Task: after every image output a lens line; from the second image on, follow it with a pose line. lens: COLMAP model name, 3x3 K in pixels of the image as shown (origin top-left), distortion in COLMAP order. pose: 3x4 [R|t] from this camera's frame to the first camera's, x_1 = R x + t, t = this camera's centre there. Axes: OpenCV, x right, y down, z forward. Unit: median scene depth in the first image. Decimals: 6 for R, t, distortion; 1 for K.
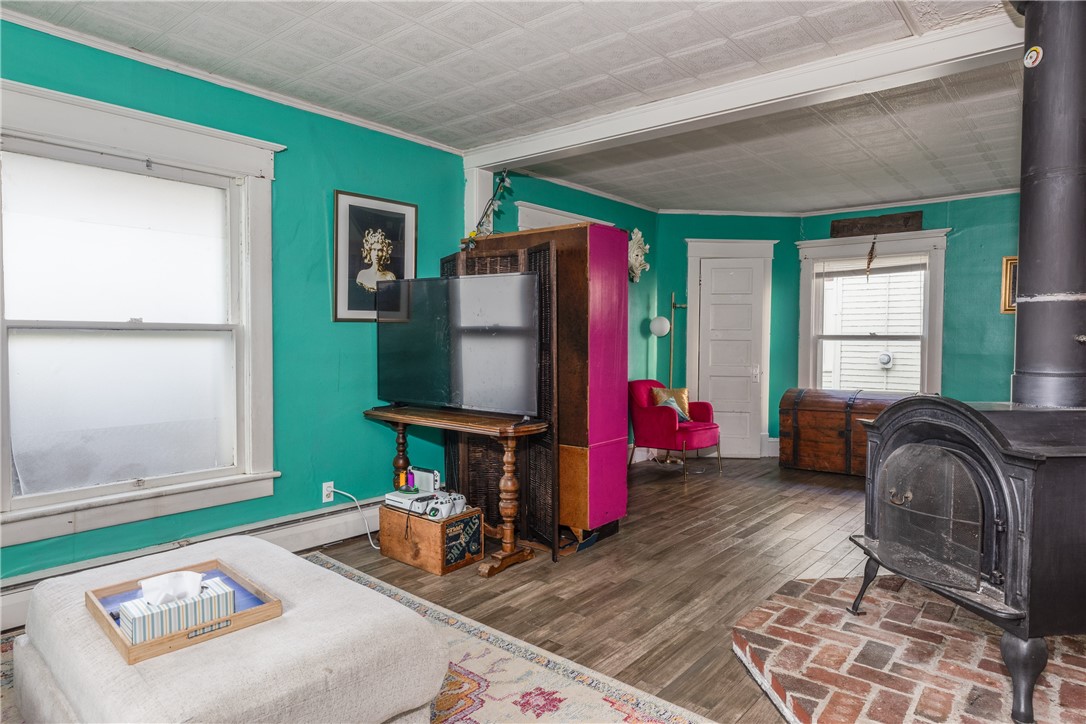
lens RADIAL K [[644.0, 0, 554.1], [0, 644.0, 371.9], [0, 0, 1]] dist [0.003542, -0.000394]
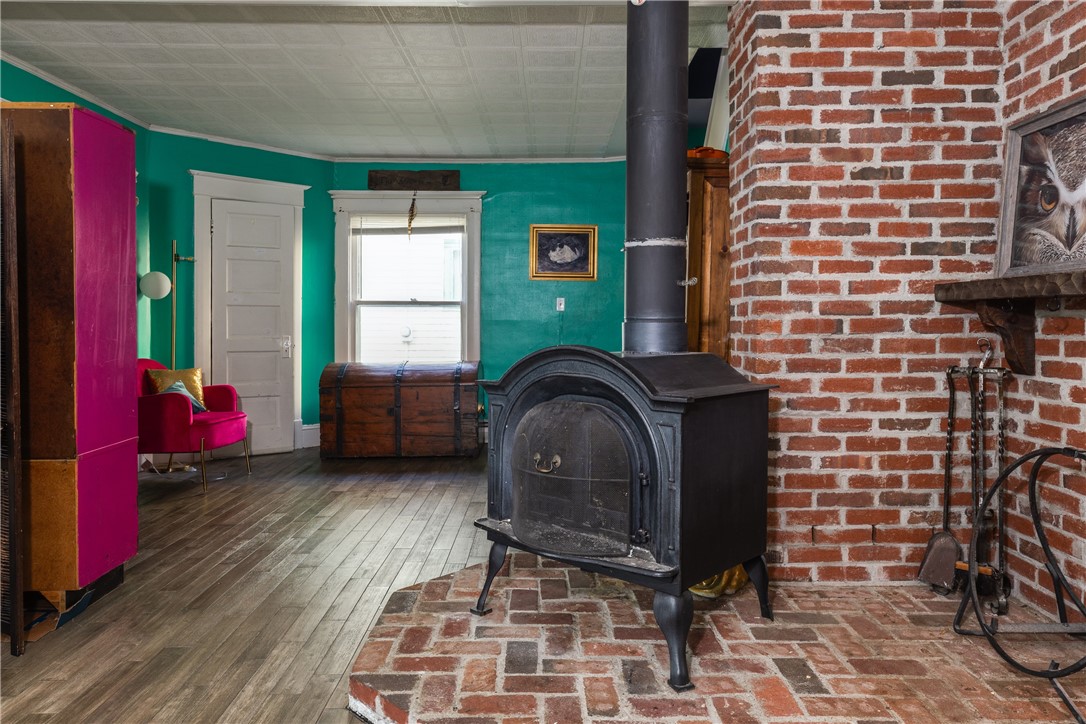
lens RADIAL K [[741.8, 0, 541.6], [0, 741.8, 332.9], [0, 0, 1]] dist [0.009733, 0.001948]
pose [[0.775153, -0.015207, 0.631590, -0.056931], [0.033315, 0.999303, -0.016827, 0.023049], [-0.630894, 0.034086, 0.775120, 0.147079]]
